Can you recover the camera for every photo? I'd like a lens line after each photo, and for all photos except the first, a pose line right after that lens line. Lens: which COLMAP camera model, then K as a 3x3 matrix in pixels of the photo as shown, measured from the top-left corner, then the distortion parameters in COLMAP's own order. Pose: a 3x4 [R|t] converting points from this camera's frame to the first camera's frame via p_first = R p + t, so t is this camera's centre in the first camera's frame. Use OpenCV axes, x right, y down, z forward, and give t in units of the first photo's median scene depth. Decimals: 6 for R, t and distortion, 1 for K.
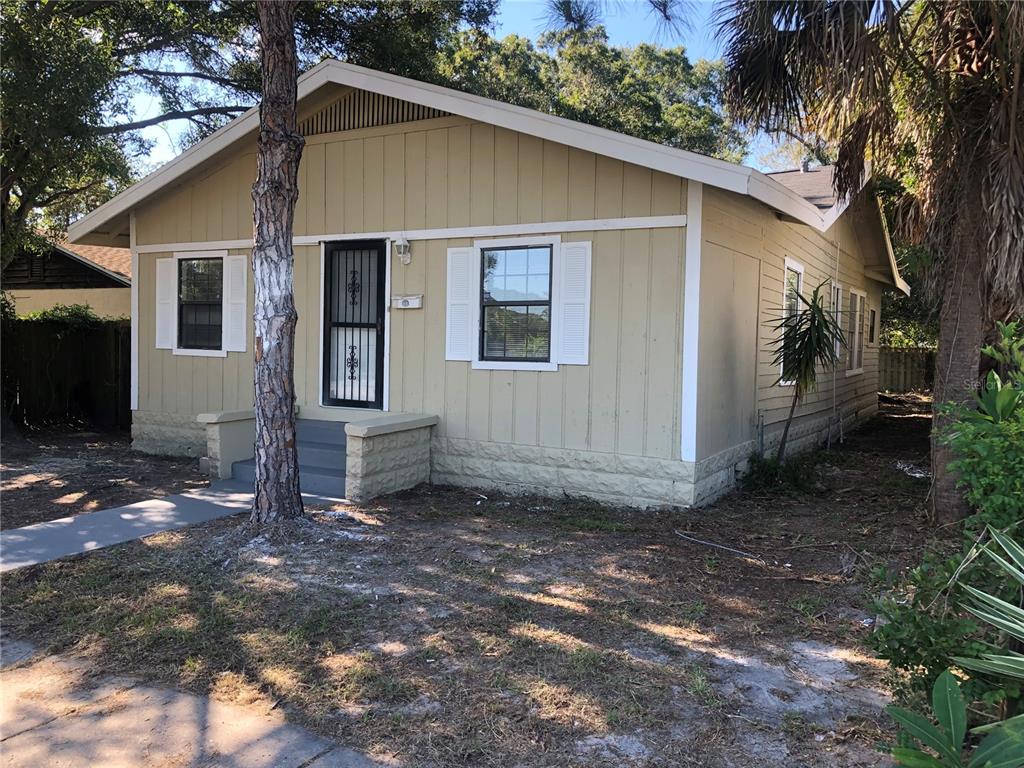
lens RADIAL K [[841.6, 0, 519.8], [0, 841.6, 378.3], [0, 0, 1]] dist [0.048396, -0.062944]
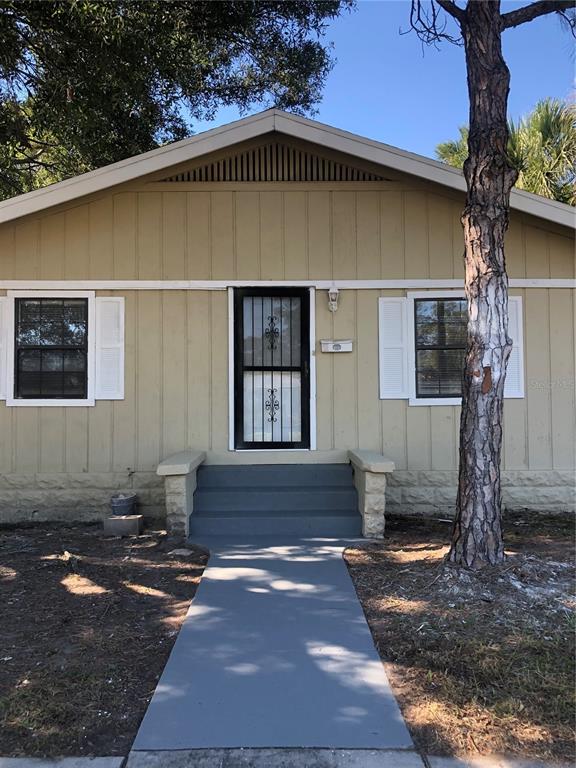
lens RADIAL K [[631.2, 0, 273.0], [0, 631.2, 383.7], [0, 0, 1]] dist [0.048396, -0.062944]
pose [[0.860246, -0.009985, 0.509782, -0.629795], [0.046644, 0.997157, -0.059179, 0.000675], [-0.507742, 0.074687, 0.858266, 0.367360]]
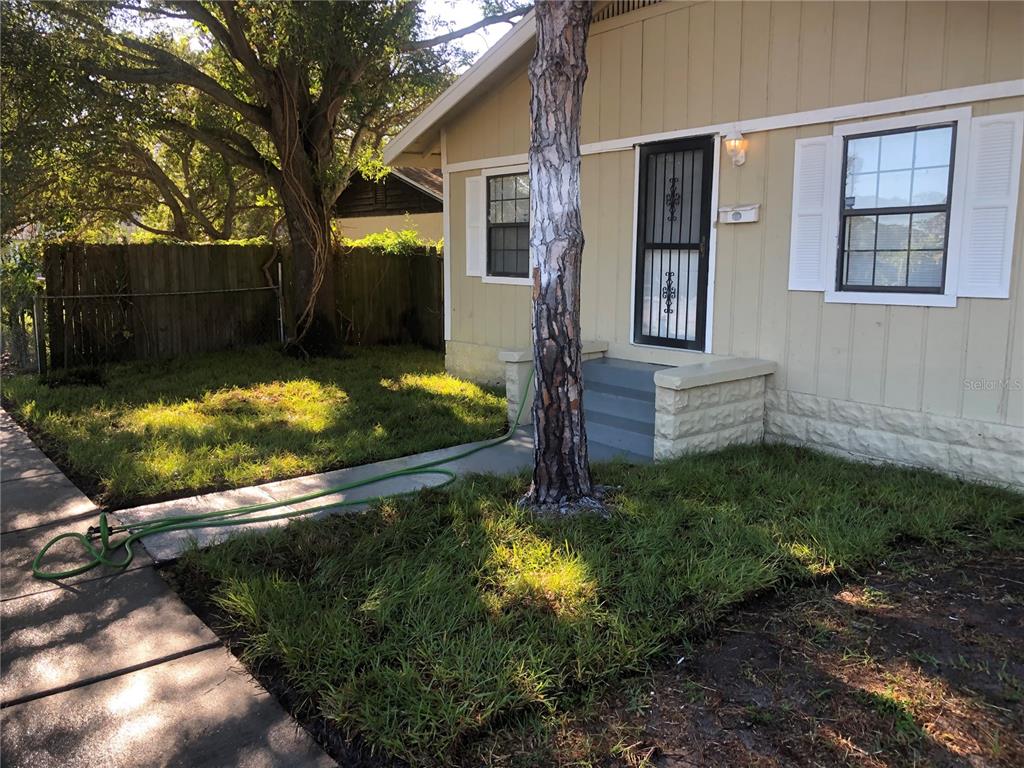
lens RADIAL K [[841.6, 0, 524.5], [0, 841.6, 376.3], [0, 0, 1]] dist [0.048396, -0.062944]
pose [[0.924725, 0.037635, -0.378771, -0.016230], [-0.001501, 0.995453, 0.095244, -0.016540], [0.380633, -0.087506, 0.920576, 0.198260]]
